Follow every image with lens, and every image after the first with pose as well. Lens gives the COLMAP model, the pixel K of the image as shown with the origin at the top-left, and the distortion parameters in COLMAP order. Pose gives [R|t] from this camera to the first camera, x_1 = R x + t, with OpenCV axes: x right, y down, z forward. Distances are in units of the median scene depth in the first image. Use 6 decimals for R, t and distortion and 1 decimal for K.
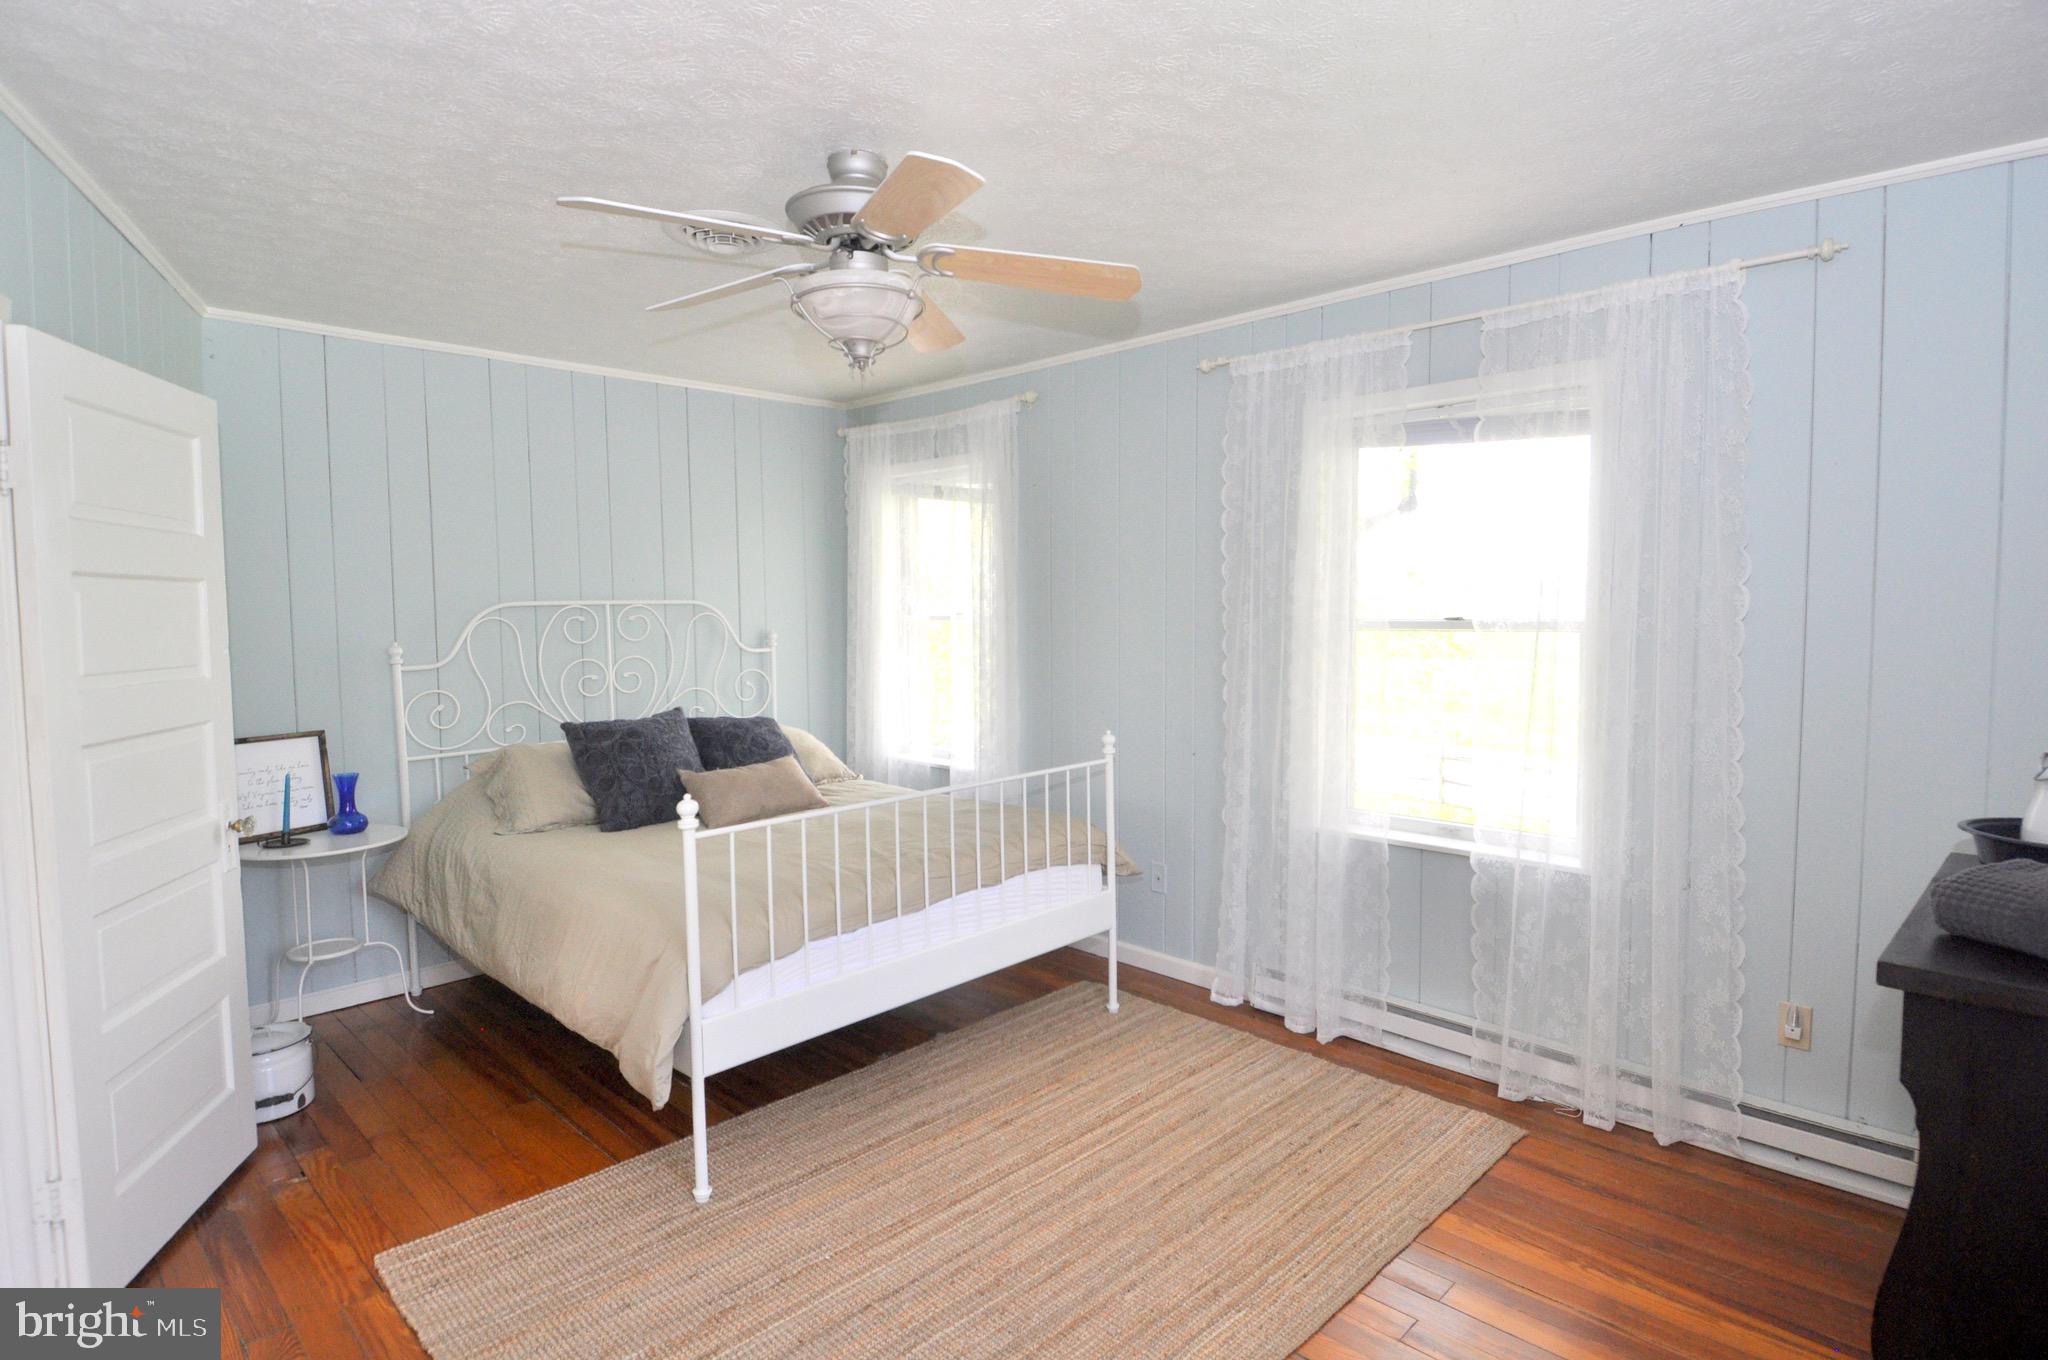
lens RADIAL K [[1084.8, 0, 1014.7], [0, 1084.8, 682.4], [0, 0, 1]] dist [0.032092, -0.056675]
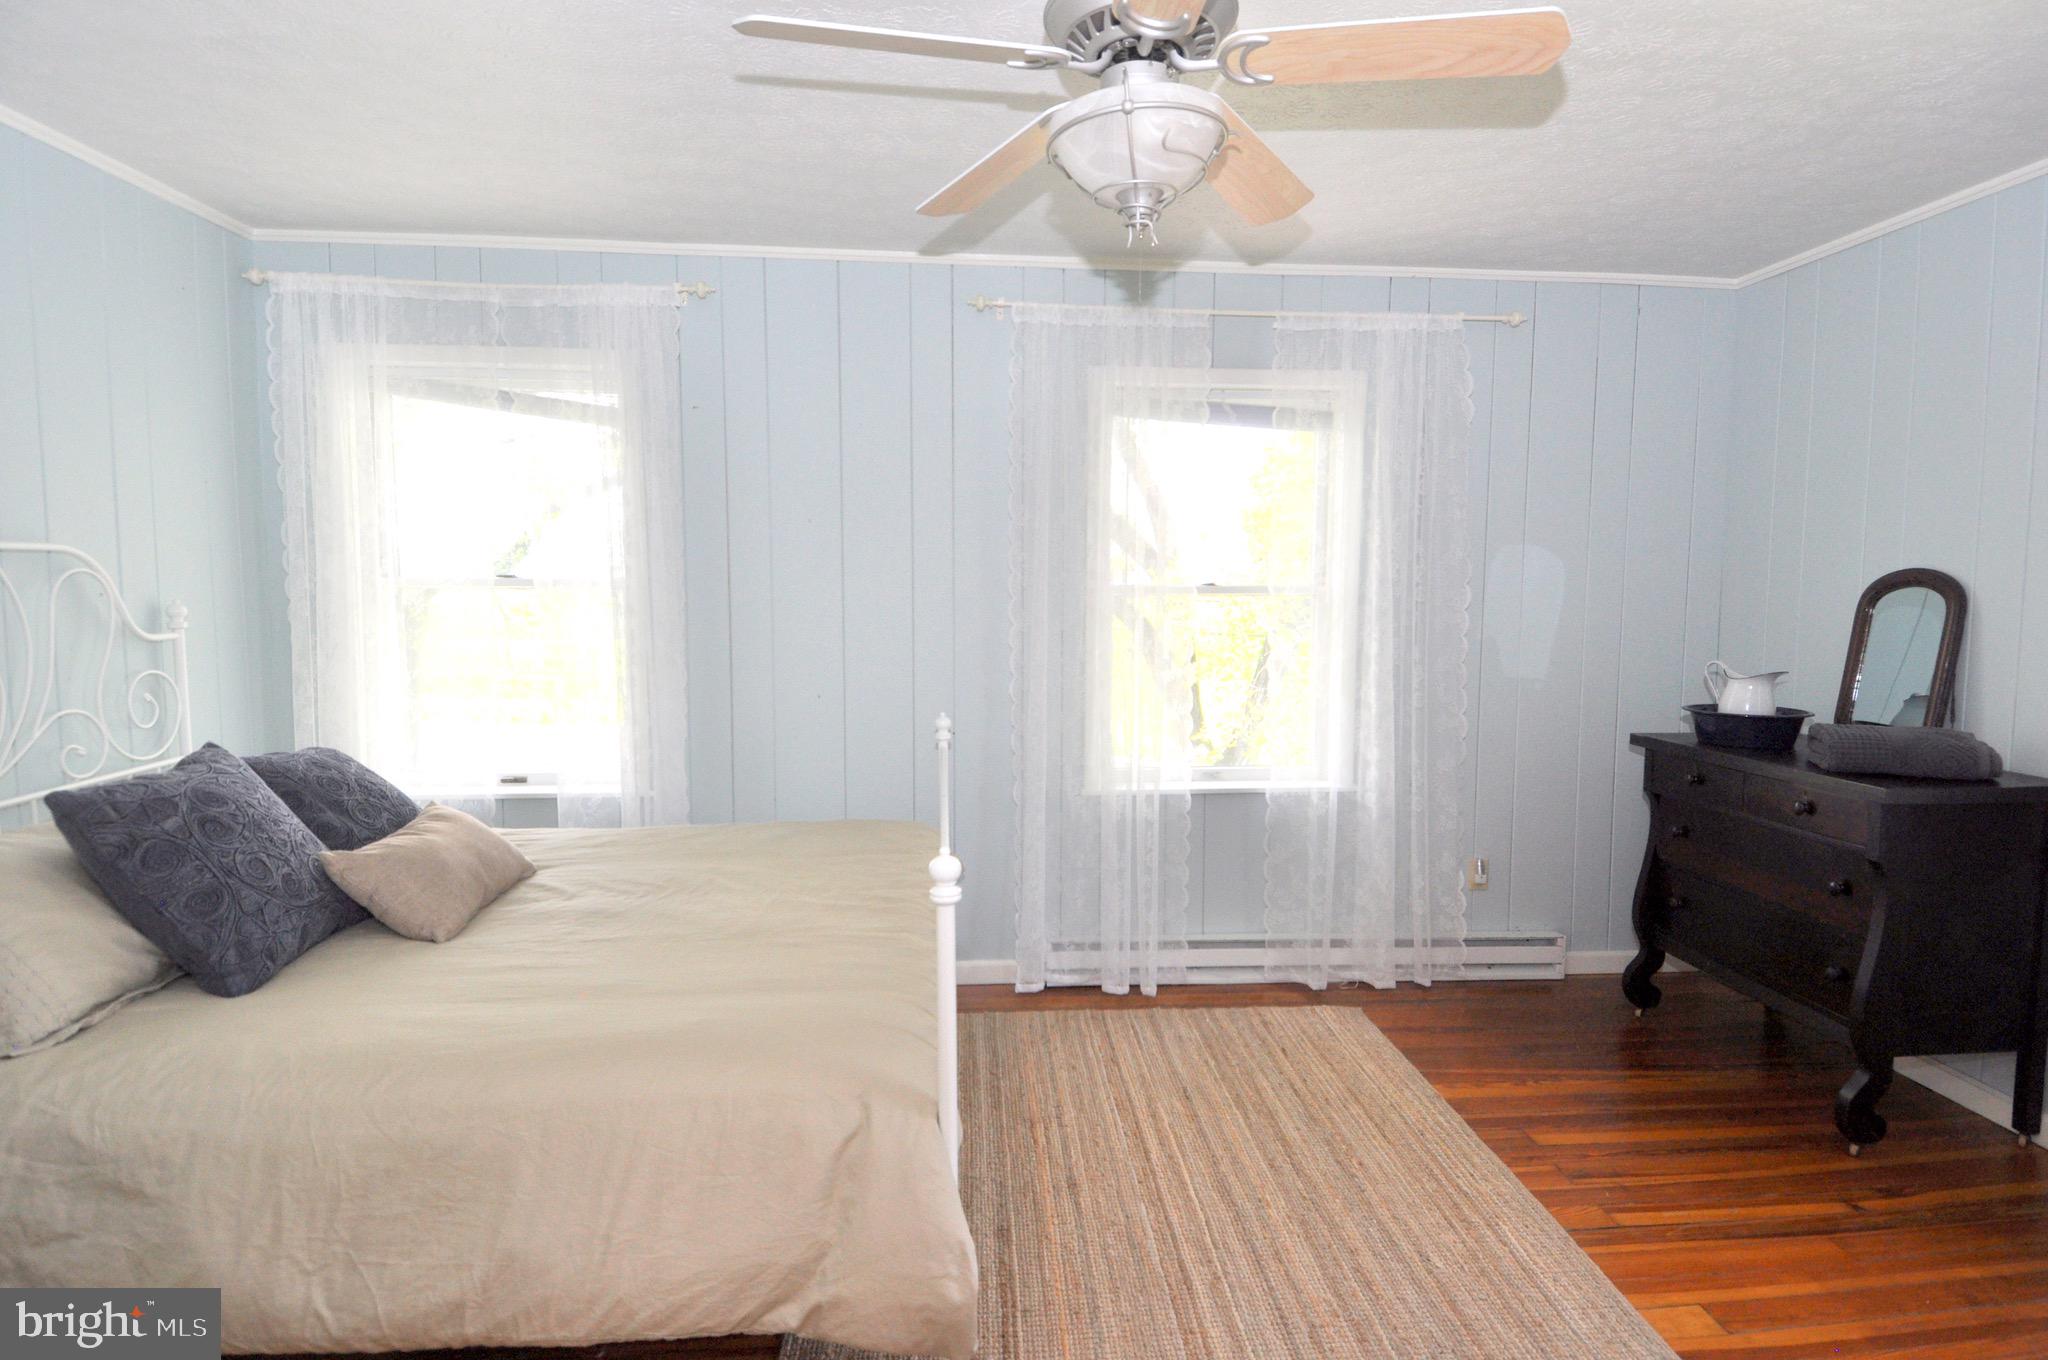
lens RADIAL K [[1084.8, 0, 1014.7], [0, 1084.8, 682.4], [0, 0, 1]] dist [0.032092, -0.056675]
pose [[0.637184, -0.059807, 0.768388, -0.611493], [0.046270, 0.998155, 0.039322, -0.011915], [-0.769322, 0.010498, 0.638776, 0.467900]]
